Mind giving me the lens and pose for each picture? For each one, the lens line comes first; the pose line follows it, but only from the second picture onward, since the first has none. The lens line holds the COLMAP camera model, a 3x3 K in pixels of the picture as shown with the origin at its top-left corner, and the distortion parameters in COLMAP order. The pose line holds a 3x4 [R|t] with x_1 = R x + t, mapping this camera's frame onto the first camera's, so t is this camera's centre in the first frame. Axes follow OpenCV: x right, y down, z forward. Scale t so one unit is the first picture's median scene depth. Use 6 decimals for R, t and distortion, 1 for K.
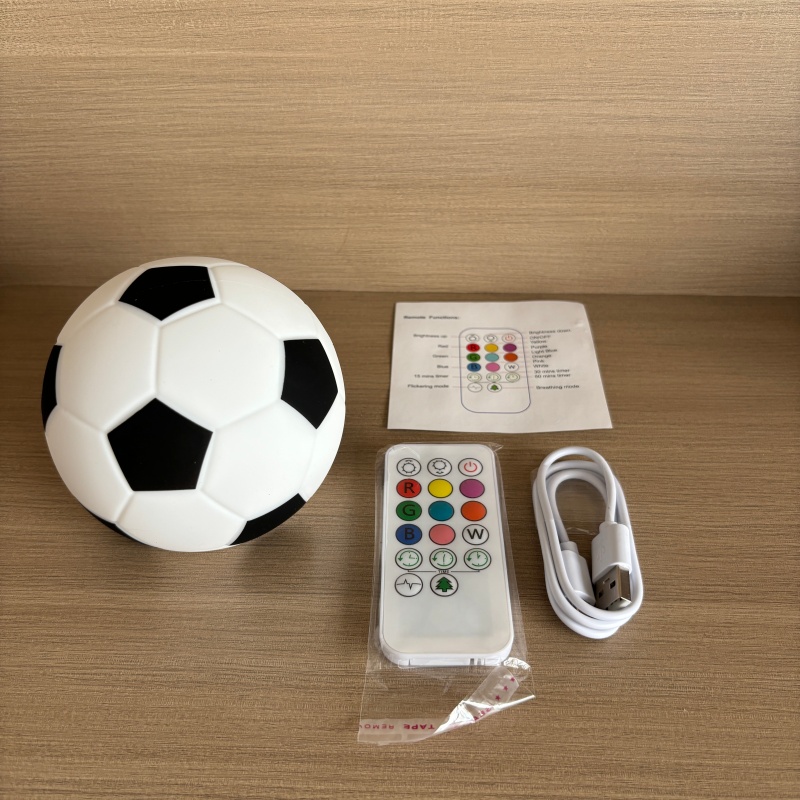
lens RADIAL K [[825.5, 0, 384.4], [0, 825.5, 404.5], [0, 0, 1]] dist [-0.008908, -0.009629]
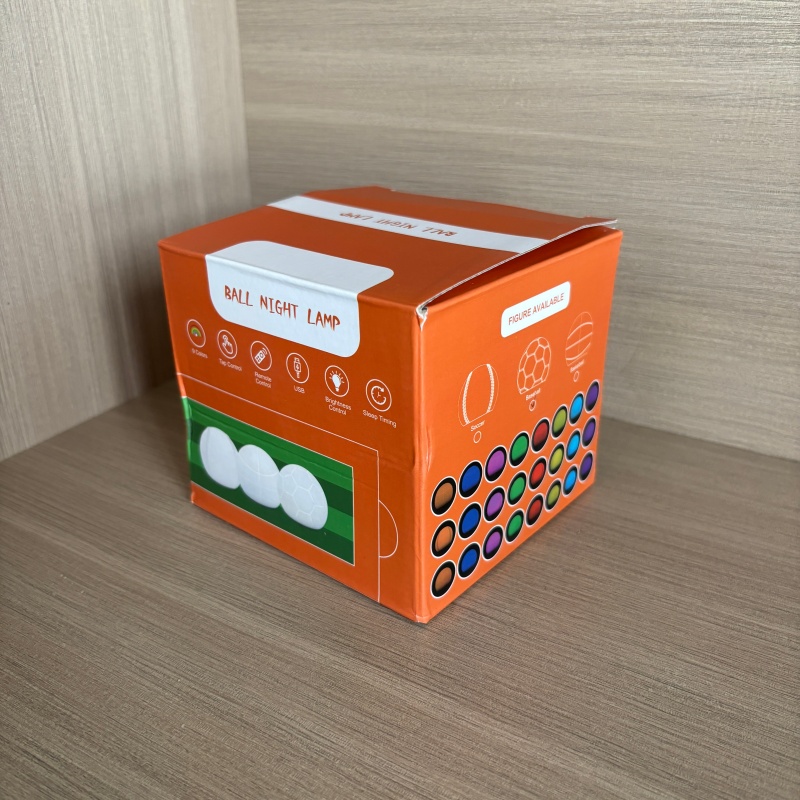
lens RADIAL K [[835.4, 0, 392.3], [0, 835.4, 398.9], [0, 0, 1]] dist [-0.017157, -0.006343]
pose [[0.877347, 0.217007, -0.427984, 0.134156], [-0.331748, 0.918720, -0.214236, 0.130339], [0.346706, 0.329942, 0.878028, 0.173945]]
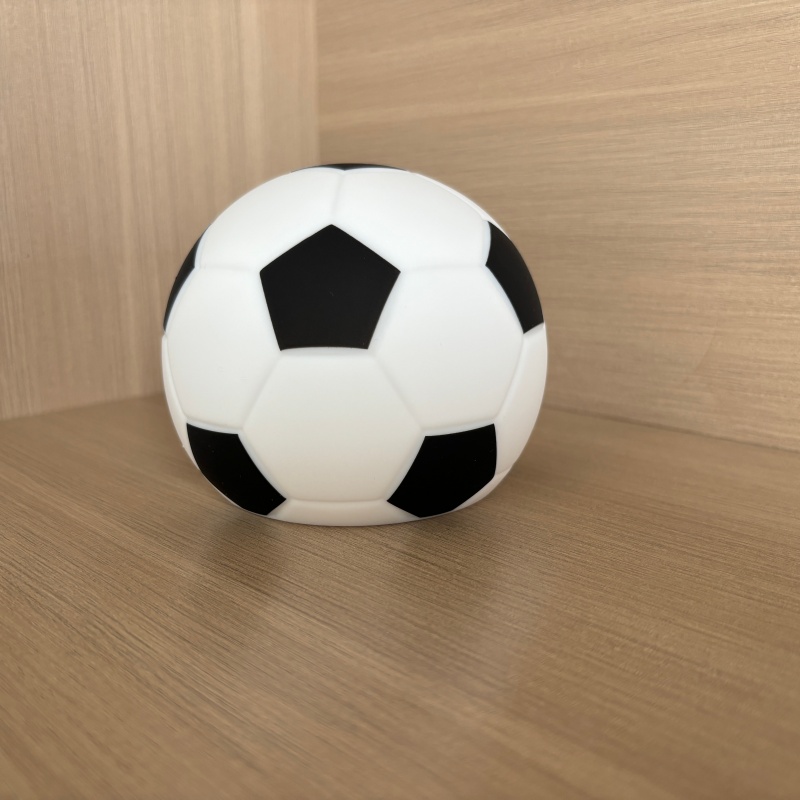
lens RADIAL K [[842.0, 0, 400.0], [0, 842.0, 400.0], [0, 0, 1]] dist [-0.066970, 0.123727]
pose [[0.750566, 0.163429, -0.640267, 0.254793], [-0.453857, 0.831732, -0.319742, 0.215175], [0.480276, 0.530577, 0.698443, 0.451139]]
